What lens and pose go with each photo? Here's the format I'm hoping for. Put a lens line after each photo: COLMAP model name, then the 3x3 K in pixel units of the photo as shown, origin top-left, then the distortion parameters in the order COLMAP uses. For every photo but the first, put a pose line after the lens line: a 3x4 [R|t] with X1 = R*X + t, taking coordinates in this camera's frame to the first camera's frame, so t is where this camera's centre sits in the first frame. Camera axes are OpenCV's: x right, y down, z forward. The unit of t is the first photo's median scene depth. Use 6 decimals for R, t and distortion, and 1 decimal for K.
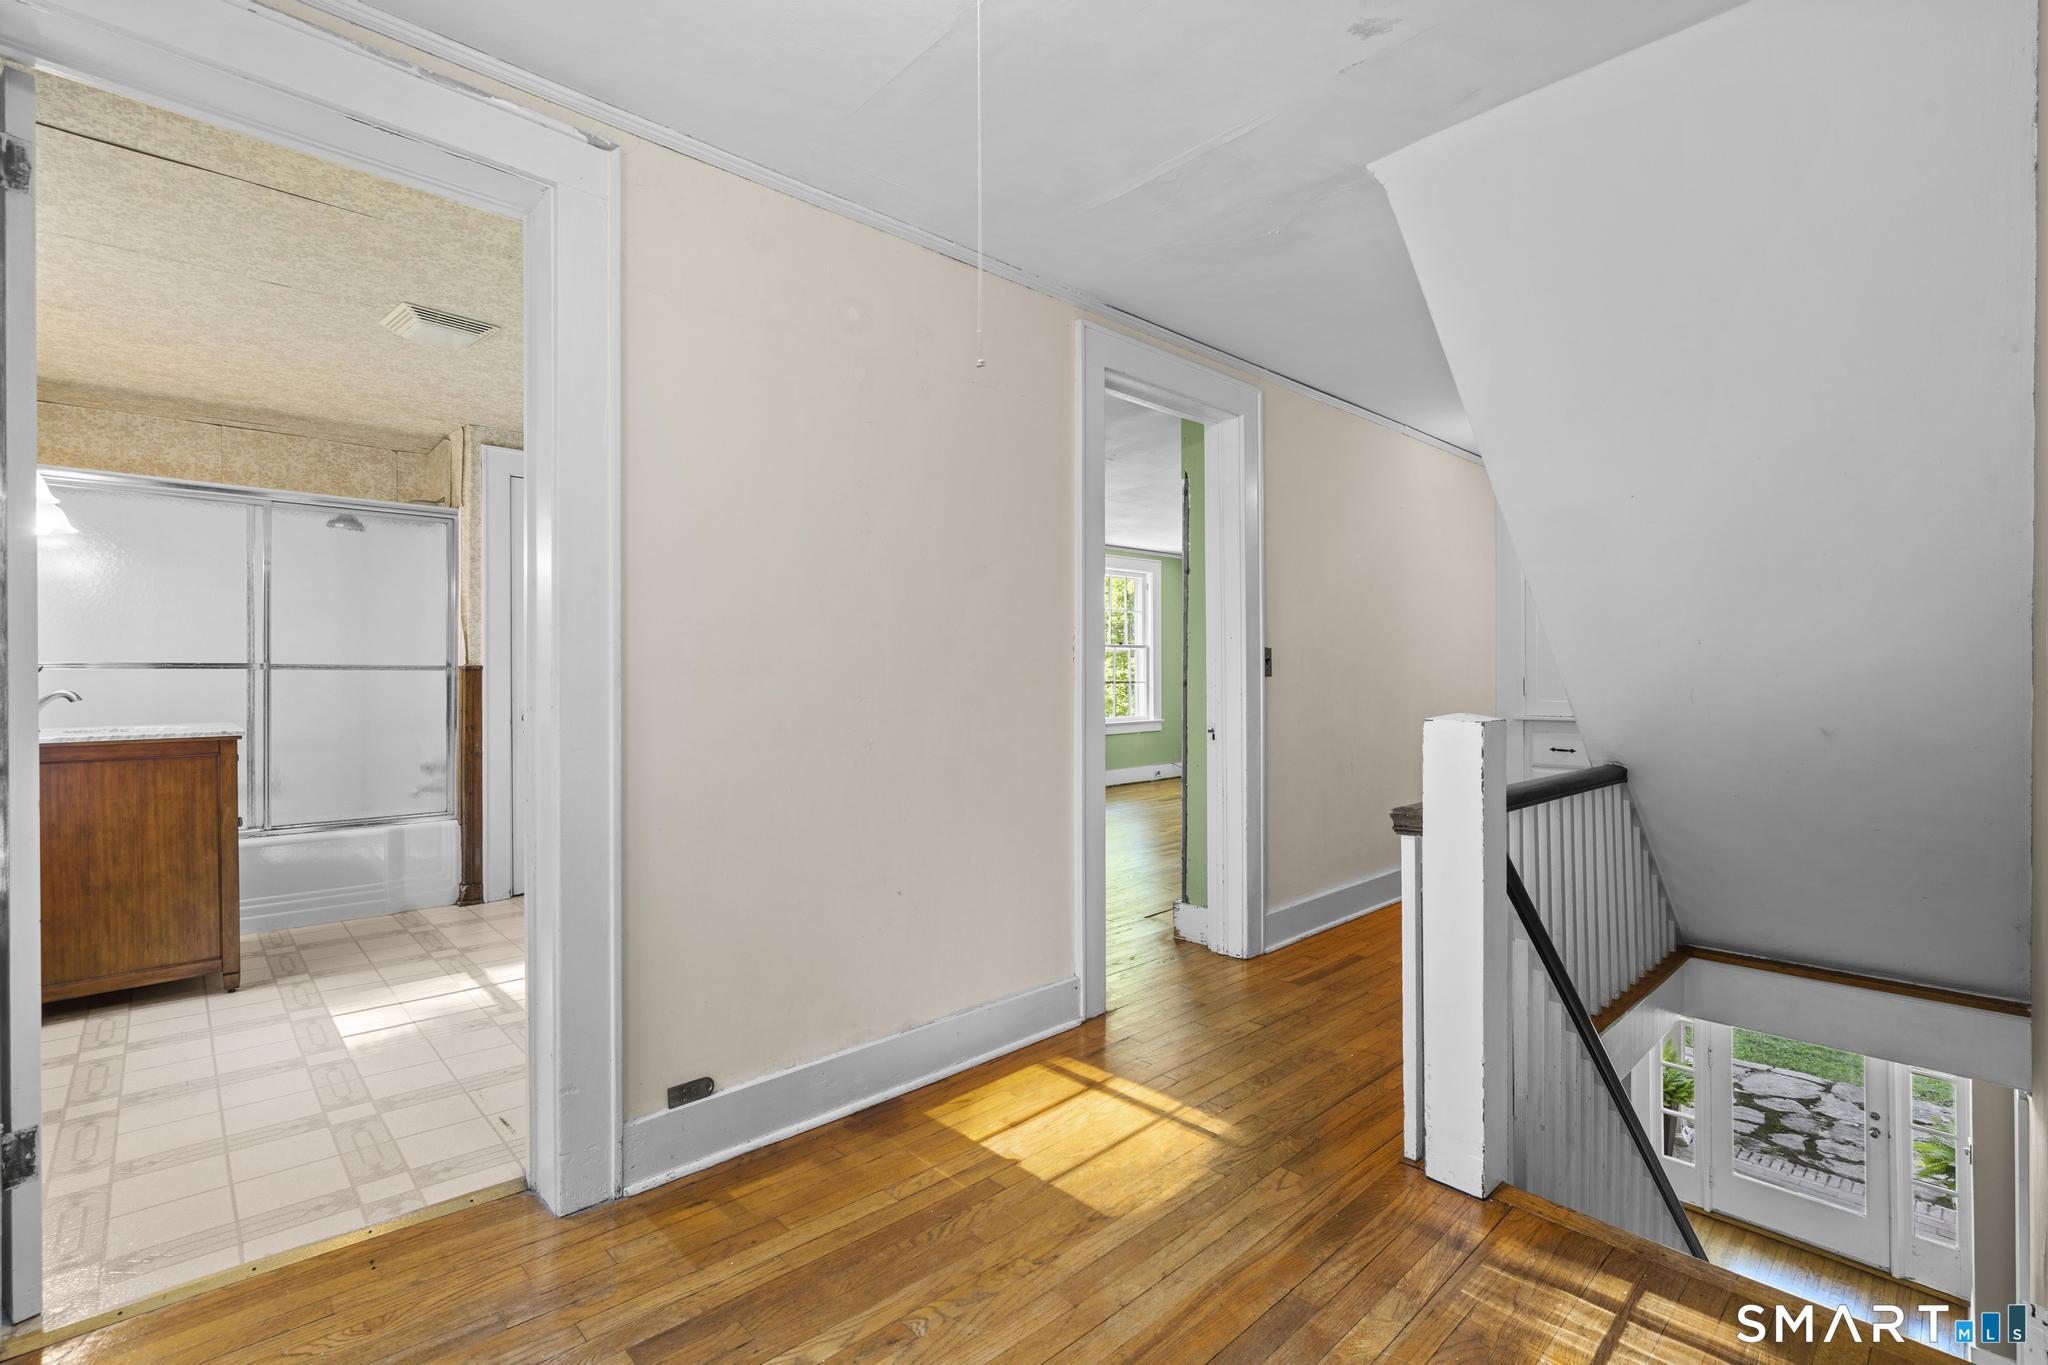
lens RADIAL K [[922.7, 0, 1025.9], [0, 922.7, 680.0], [0, 0, 1]] dist [-0.004503, 0.002878]
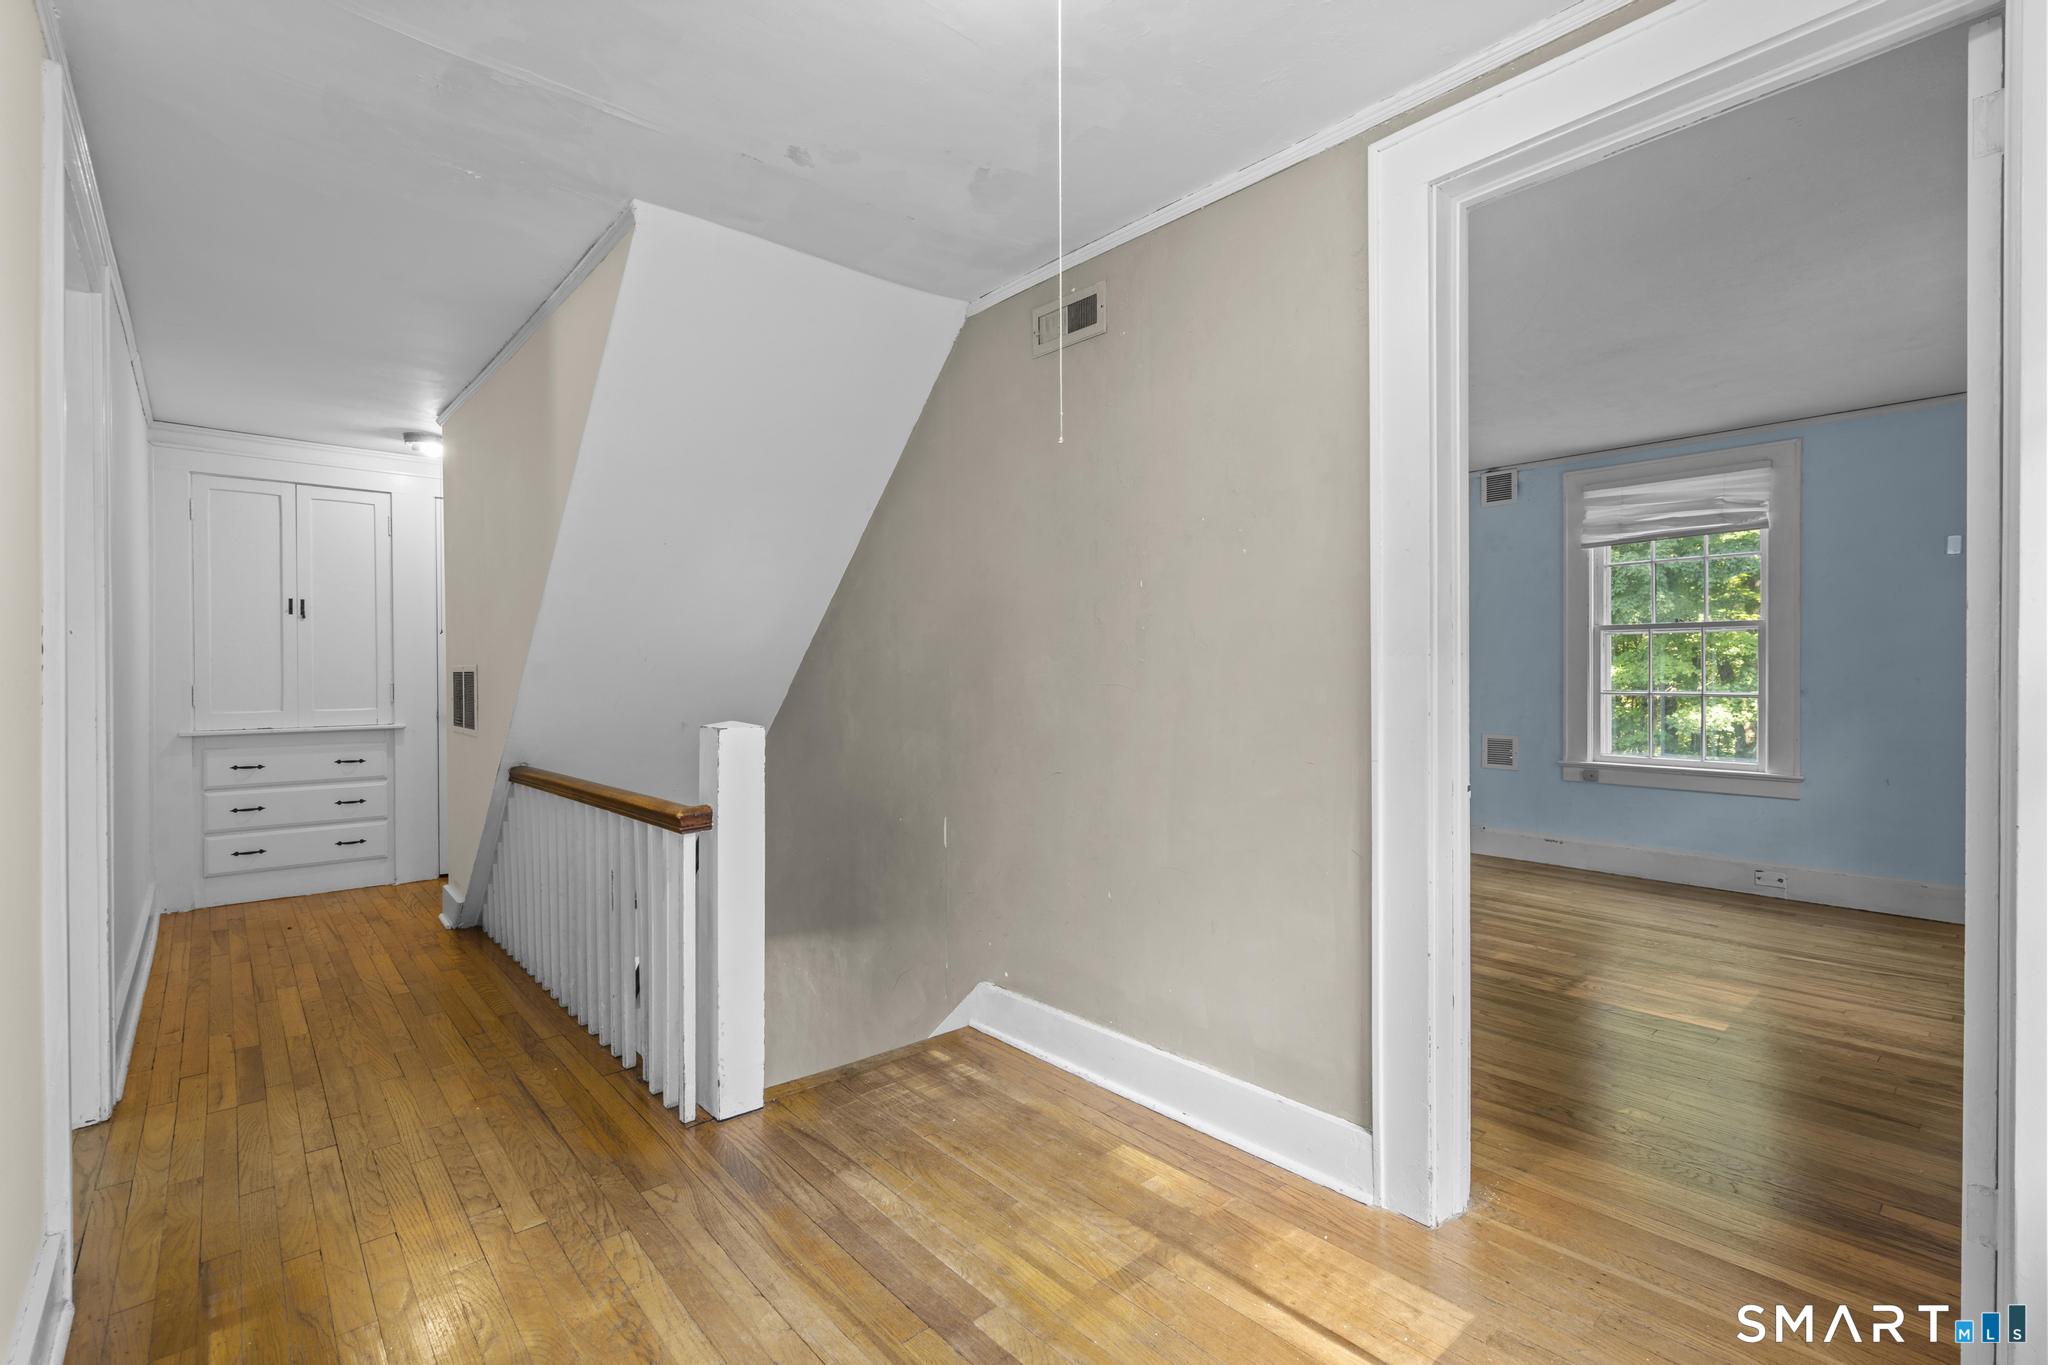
lens RADIAL K [[922.7, 0, 1027.6], [0, 922.7, 676.9], [0, 0, 1]] dist [-0.004503, 0.002878]
pose [[0.015508, 0.004392, 0.999870, -0.696839], [0.001504, 0.999989, -0.004416, -0.014854], [-0.999879, 0.001572, 0.015501, 0.571251]]
